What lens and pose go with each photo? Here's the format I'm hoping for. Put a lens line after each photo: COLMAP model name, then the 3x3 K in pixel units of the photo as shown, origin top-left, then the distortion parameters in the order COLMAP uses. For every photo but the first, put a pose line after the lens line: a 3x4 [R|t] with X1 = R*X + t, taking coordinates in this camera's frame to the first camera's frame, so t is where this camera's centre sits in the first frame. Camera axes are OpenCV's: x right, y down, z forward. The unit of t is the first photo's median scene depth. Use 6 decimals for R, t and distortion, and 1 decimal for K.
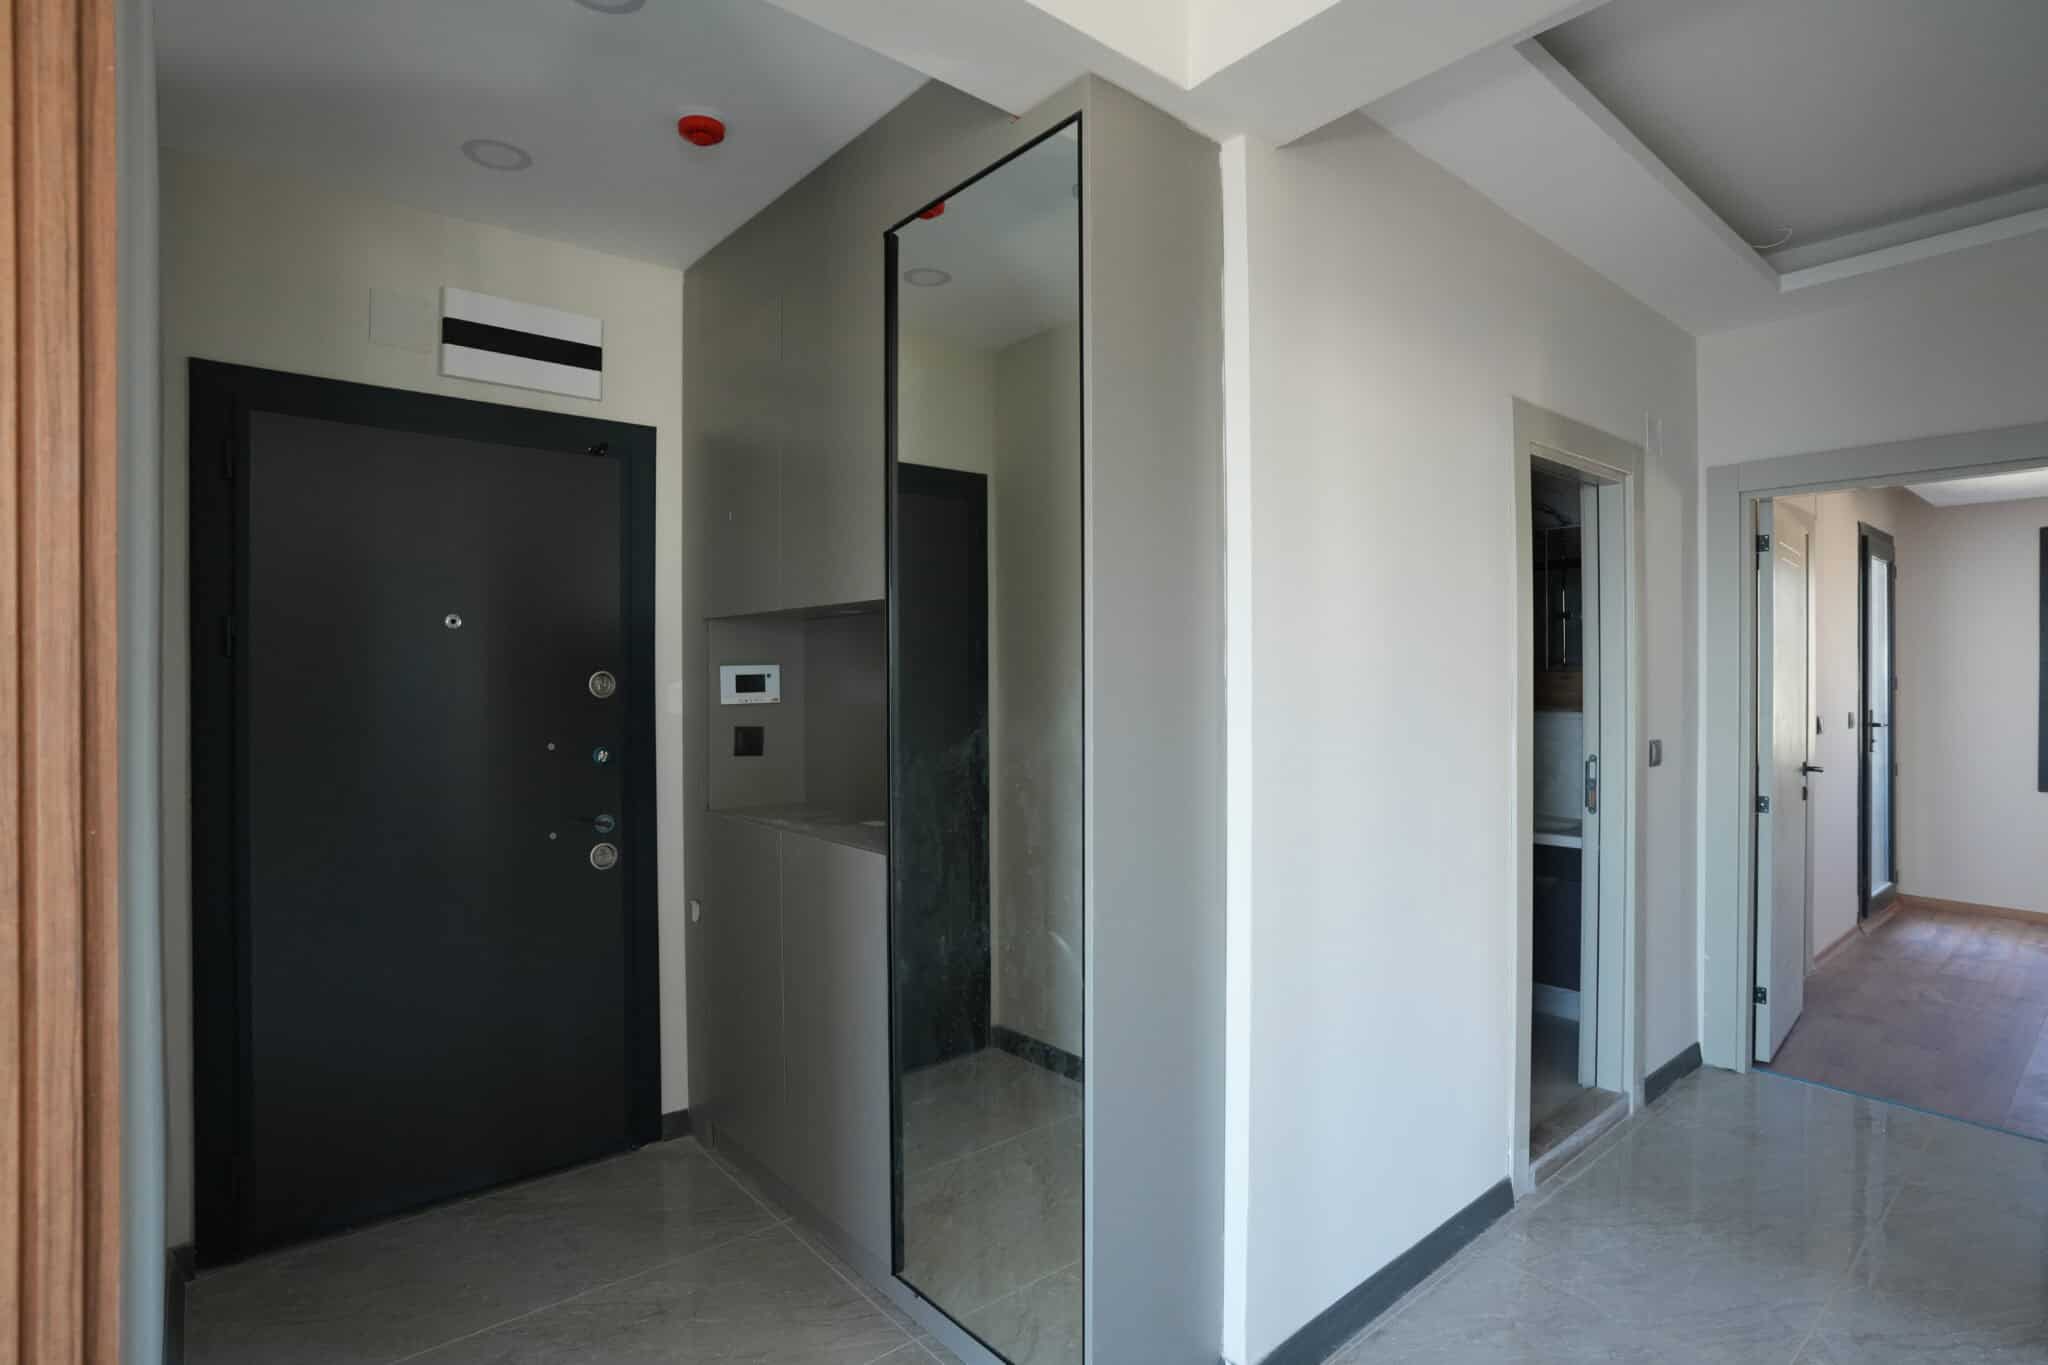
lens RADIAL K [[1033.3, 0, 1016.3], [0, 1033.3, 677.8], [0, 0, 1]] dist [-0.070606, 0.033938]
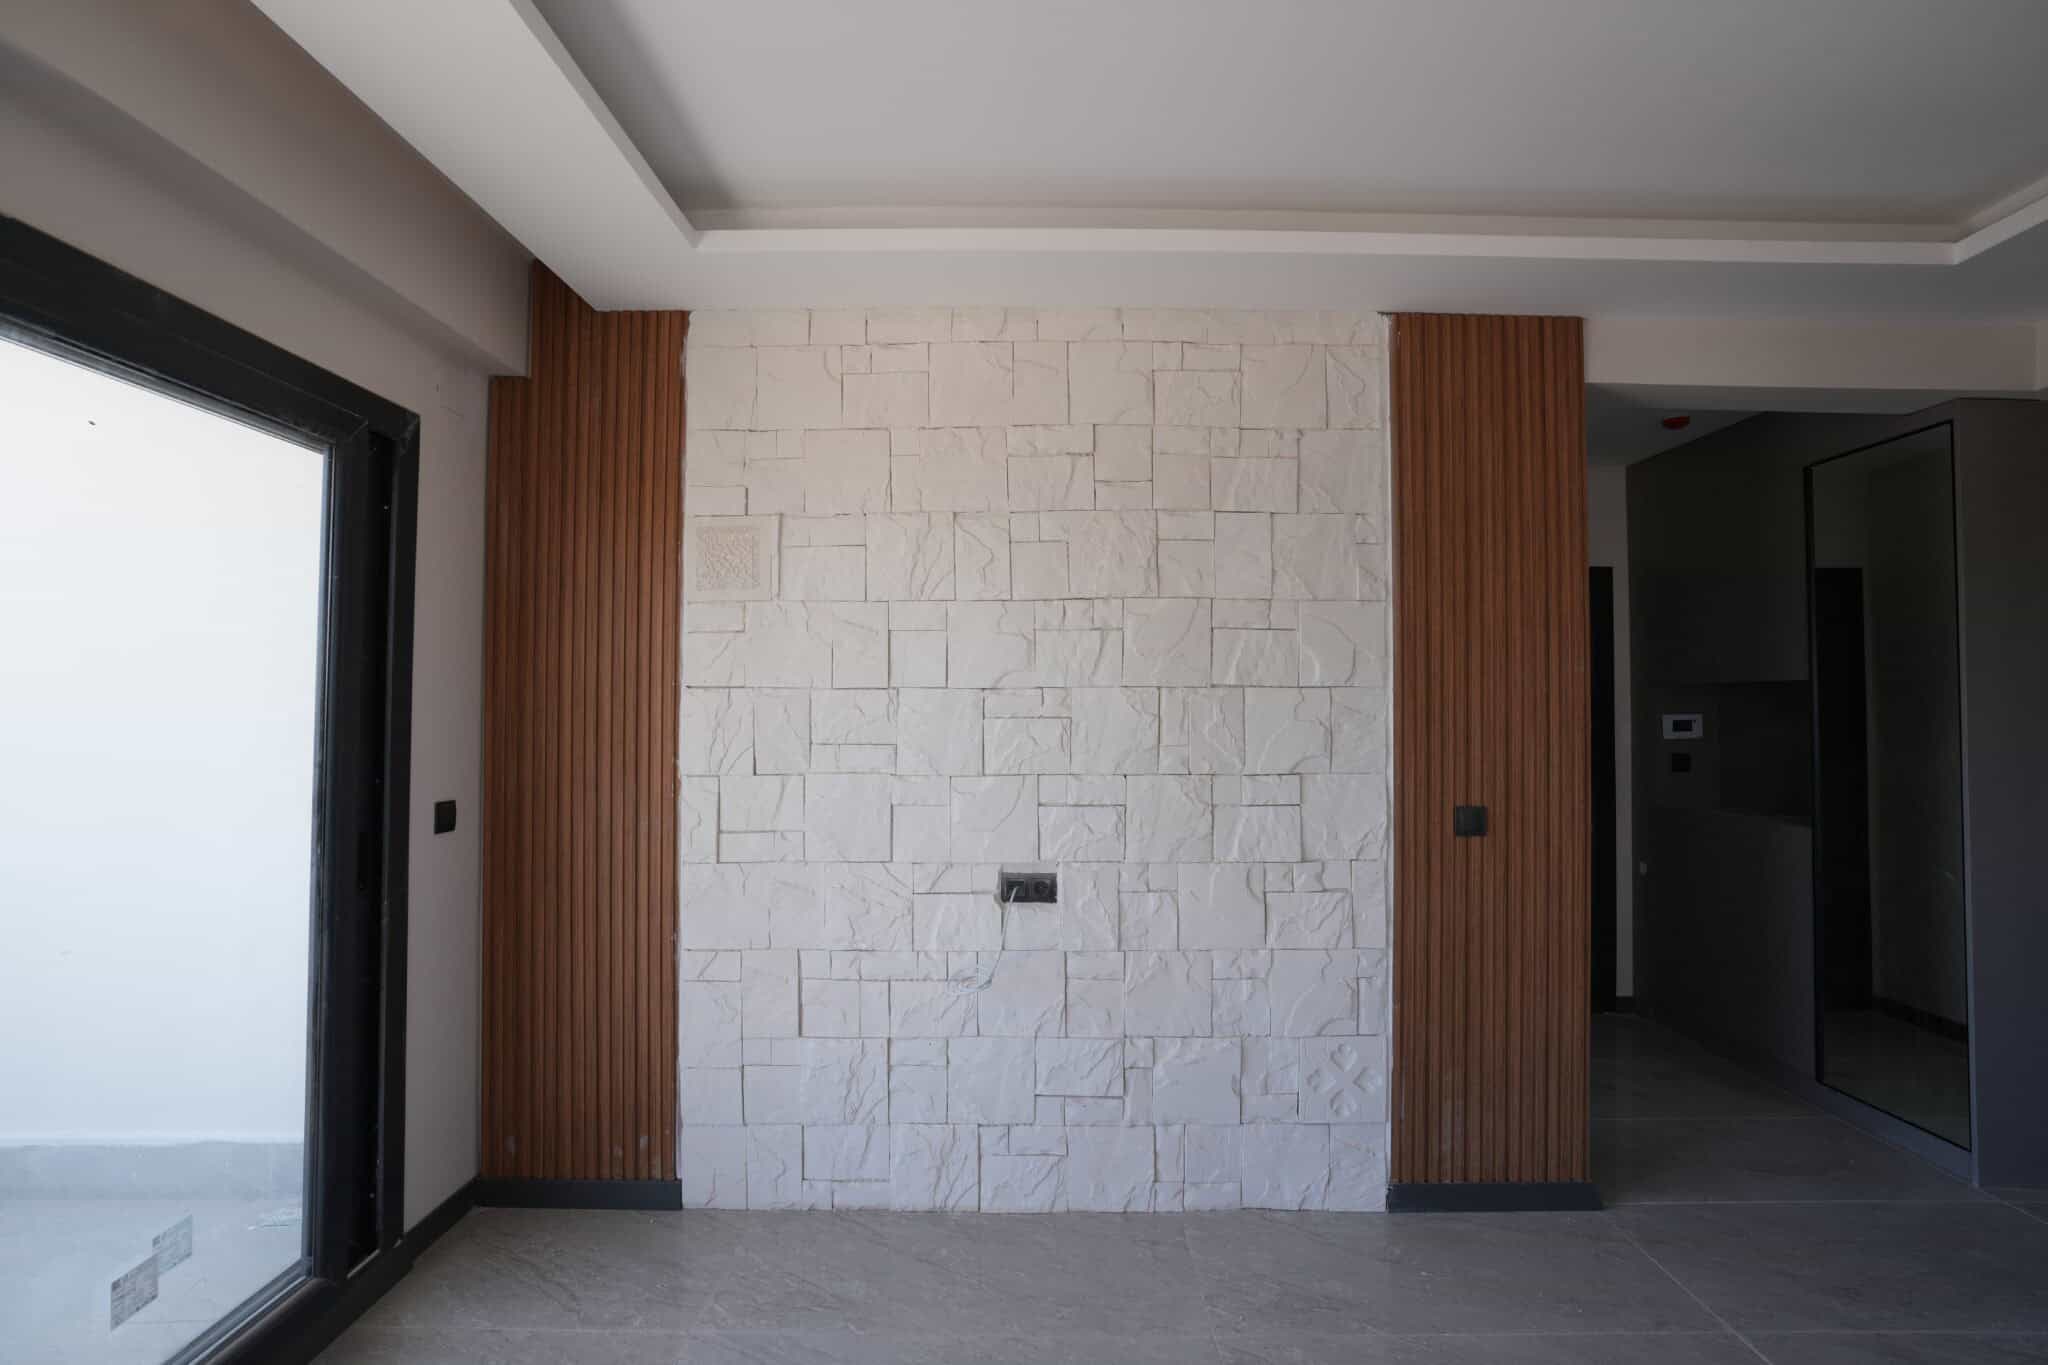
lens RADIAL K [[1033.3, 0, 1020.9], [0, 1033.3, 668.3], [0, 0, 1]] dist [-0.070606, 0.033938]
pose [[0.766244, -0.013503, -0.642408, -0.044449], [-0.012890, 0.999255, -0.036378, -0.013367], [0.642421, 0.036155, 0.765499, -0.836119]]
